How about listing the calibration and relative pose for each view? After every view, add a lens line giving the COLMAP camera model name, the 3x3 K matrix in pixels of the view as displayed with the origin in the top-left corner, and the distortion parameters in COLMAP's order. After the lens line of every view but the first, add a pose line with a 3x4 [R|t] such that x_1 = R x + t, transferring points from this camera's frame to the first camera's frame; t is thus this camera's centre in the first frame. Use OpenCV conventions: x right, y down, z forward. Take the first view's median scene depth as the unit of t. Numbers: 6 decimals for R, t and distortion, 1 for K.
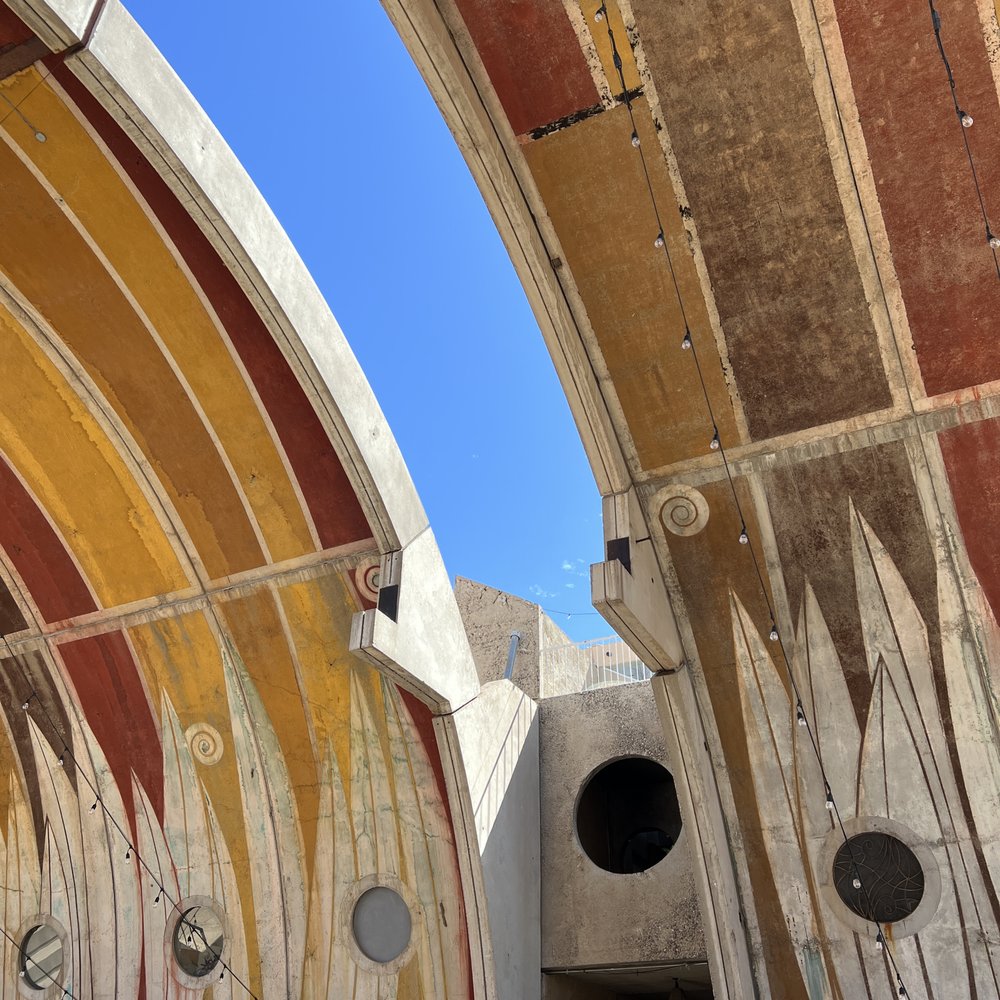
lens RADIAL K [[995.3, 0, 500.0], [0, 995.3, 500.0], [0, 0, 1]] dist [0.030342, -0.044416]
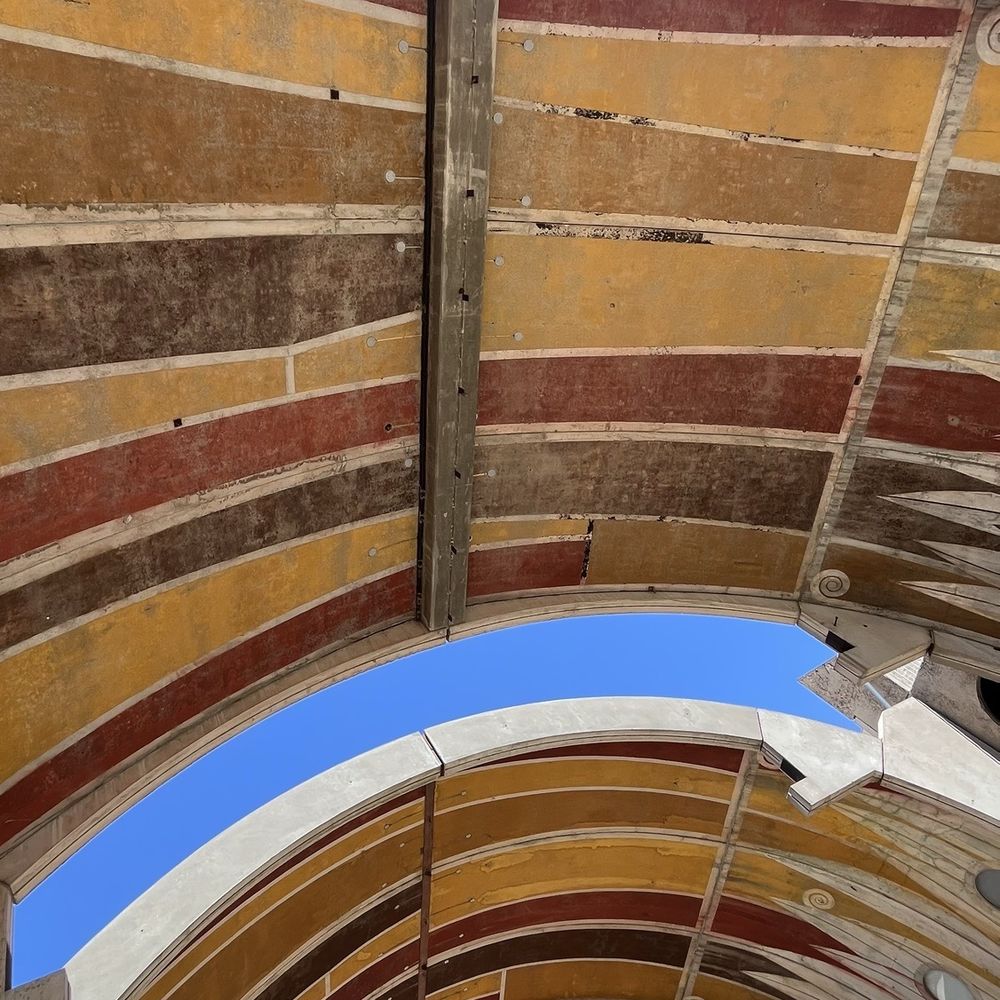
lens RADIAL K [[708.5, 0, 500.0], [0, 708.5, 500.0], [0, 0, 1]] dist [0.002175, -0.008330]
pose [[0.440029, -0.883129, -0.162658, 0.258889], [0.828061, 0.469130, -0.306971, -0.141886], [0.347403, 0.000386, 0.937716, -0.218509]]
